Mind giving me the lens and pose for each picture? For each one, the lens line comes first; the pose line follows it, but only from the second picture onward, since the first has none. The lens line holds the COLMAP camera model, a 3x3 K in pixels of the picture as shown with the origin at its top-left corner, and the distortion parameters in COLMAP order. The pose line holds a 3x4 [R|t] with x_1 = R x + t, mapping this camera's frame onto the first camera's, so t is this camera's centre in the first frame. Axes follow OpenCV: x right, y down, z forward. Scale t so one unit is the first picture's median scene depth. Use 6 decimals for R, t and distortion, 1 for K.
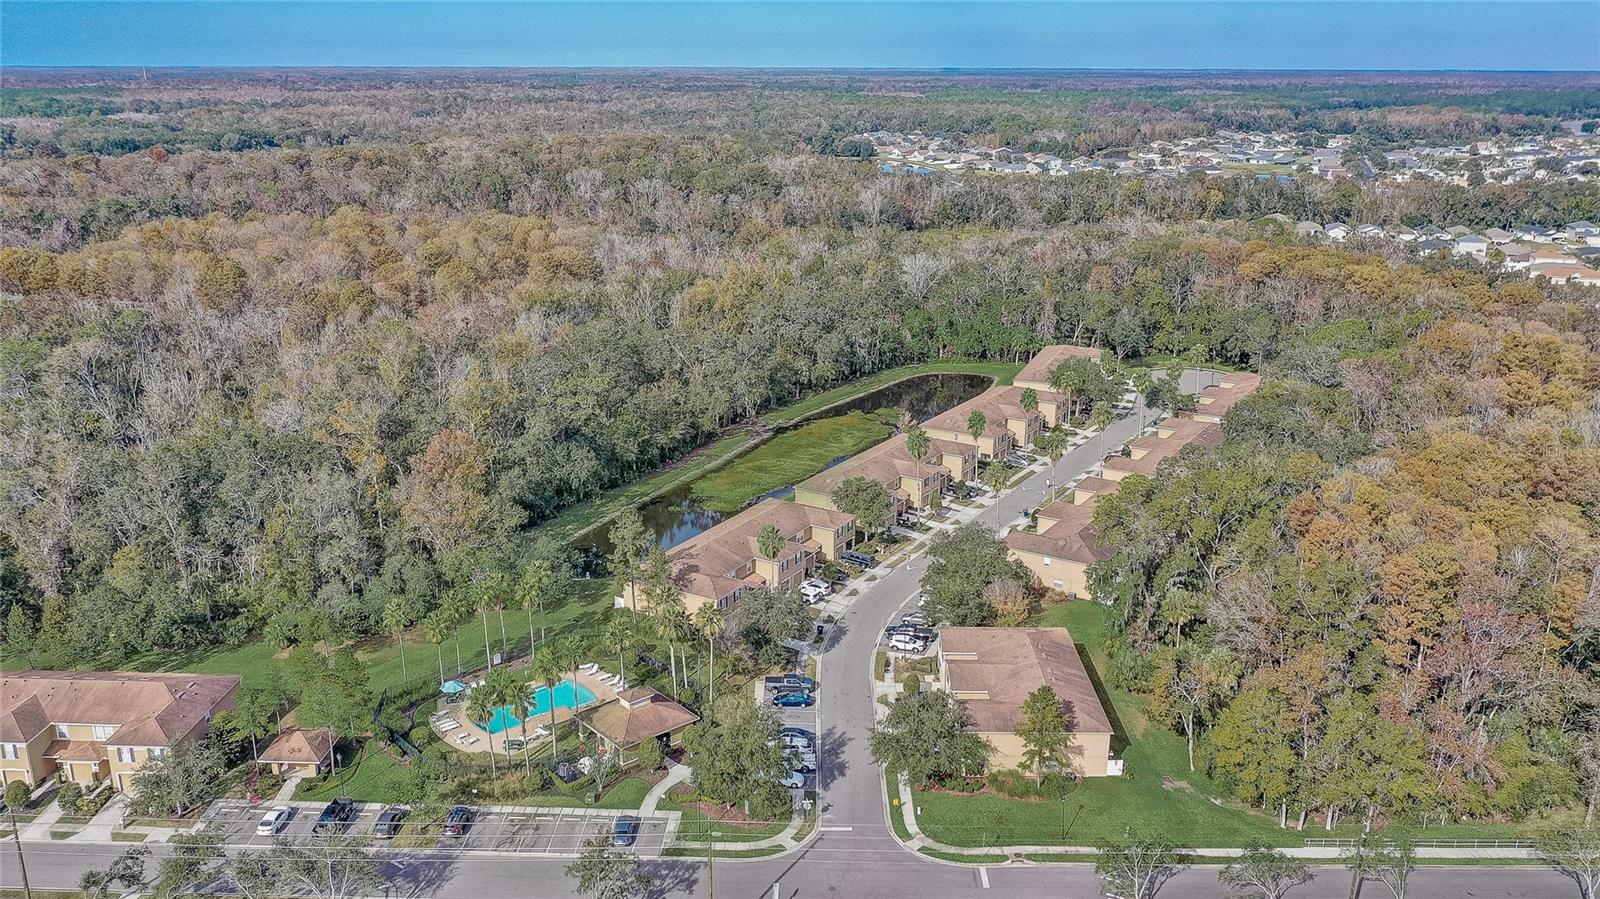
lens RADIAL K [[1271.0, 0, 804.6], [0, 1271.0, 447.2], [0, 0, 1]] dist [-0.001084, 0.002726]
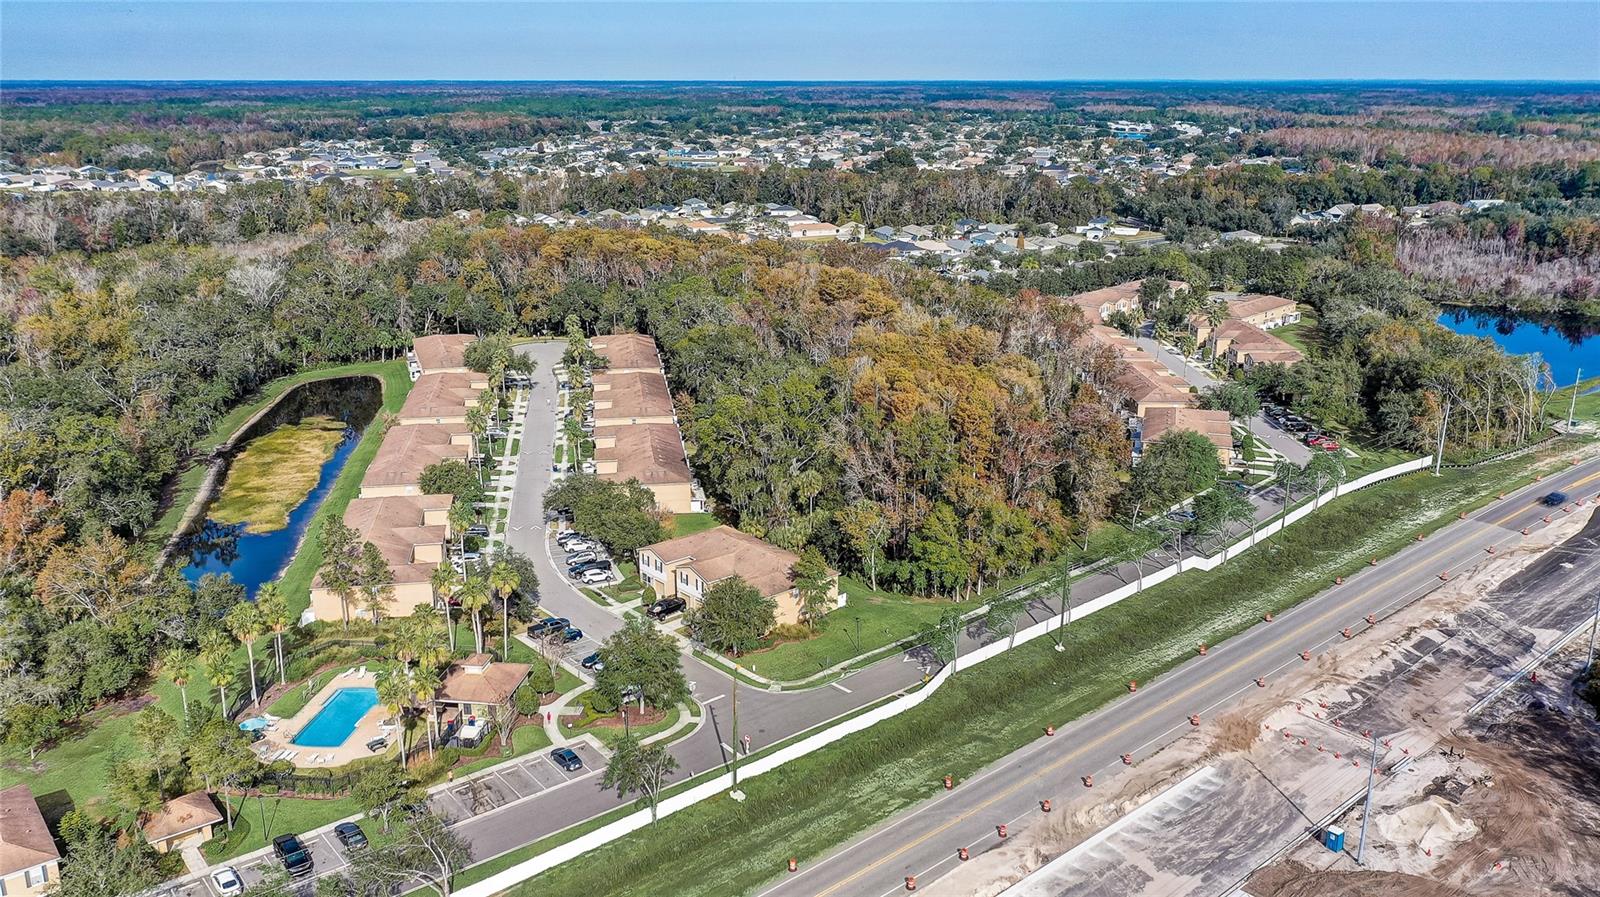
lens RADIAL K [[1271.0, 0, 814.5], [0, 1271.0, 453.6], [0, 0, 1]] dist [-0.001084, 0.002726]
pose [[0.746695, -0.191877, 0.636891, -0.128049], [0.193723, 0.978715, 0.067738, 0.002626], [-0.636332, 0.072801, 0.767972, 0.001898]]
